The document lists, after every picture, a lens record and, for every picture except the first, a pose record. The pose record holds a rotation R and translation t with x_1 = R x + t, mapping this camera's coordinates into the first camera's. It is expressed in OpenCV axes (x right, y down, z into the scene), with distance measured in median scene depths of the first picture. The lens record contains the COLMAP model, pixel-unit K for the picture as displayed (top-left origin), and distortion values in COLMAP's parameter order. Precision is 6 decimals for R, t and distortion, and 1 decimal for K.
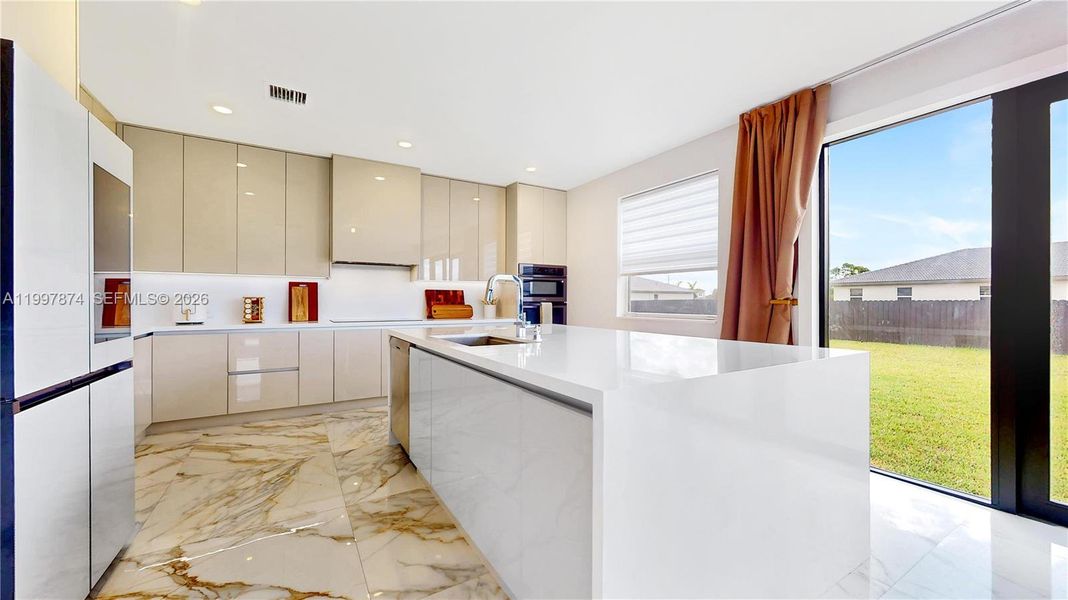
lens RADIAL K [[394.8, 0, 536.1], [0, 394.8, 301.4], [0, 0, 1]] dist [0.000251, 0.000008]
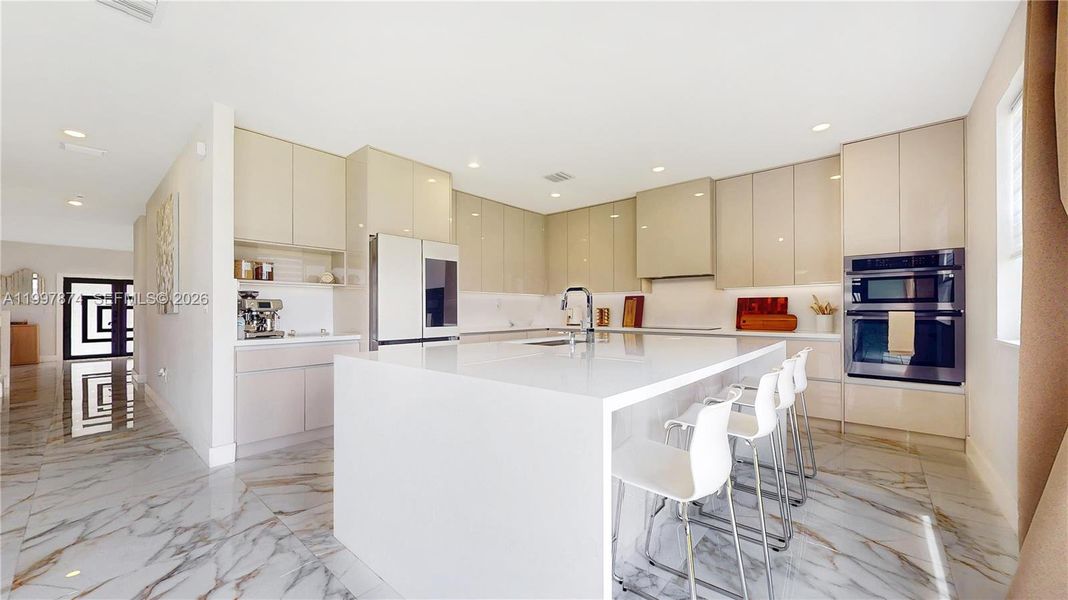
lens RADIAL K [[394.8, 0, 536.1], [0, 394.8, 308.1], [0, 0, 1]] dist [0.000251, 0.000008]
pose [[0.305174, -0.009841, -0.952246, 0.459172], [0.002264, 0.999951, -0.009608, 0.001878], [0.952294, 0.000777, 0.305181, 0.255941]]
